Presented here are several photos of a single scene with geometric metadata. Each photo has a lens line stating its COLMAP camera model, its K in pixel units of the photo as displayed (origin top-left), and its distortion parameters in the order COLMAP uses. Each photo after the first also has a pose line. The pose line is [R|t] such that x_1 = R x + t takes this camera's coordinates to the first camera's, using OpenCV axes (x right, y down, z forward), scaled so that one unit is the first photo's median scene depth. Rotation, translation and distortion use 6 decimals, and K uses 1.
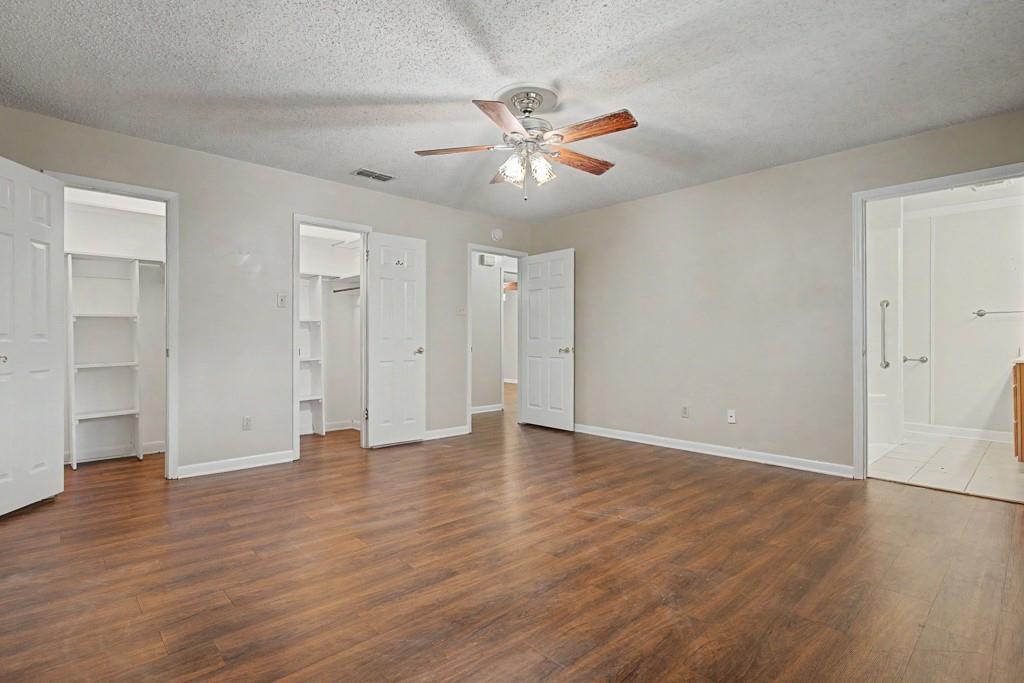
lens RADIAL K [[503.0, 0, 510.7], [0, 503.0, 332.0], [0, 0, 1]] dist [-0.001508, -0.000308]
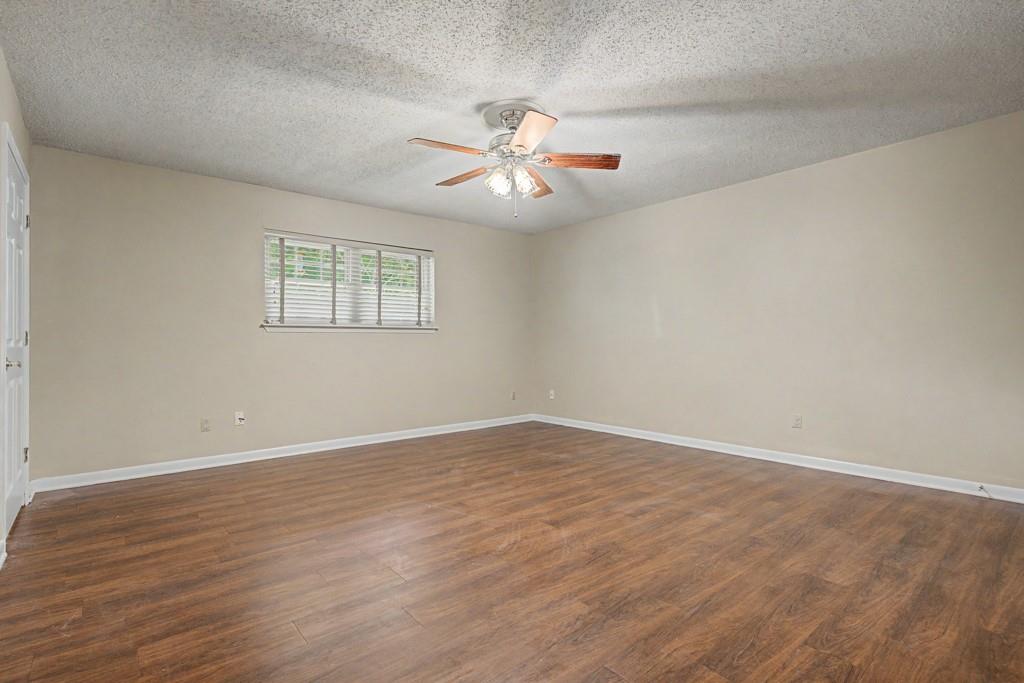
lens RADIAL K [[491.0, 0, 508.5], [0, 491.0, 344.7], [0, 0, 1]] dist [-0.002746, 0.000586]
pose [[-0.998124, 0.004979, 0.061024, -0.018218], [0.004169, 0.999902, -0.013397, 0.033870], [-0.061085, -0.013117, -0.998046, 2.087591]]
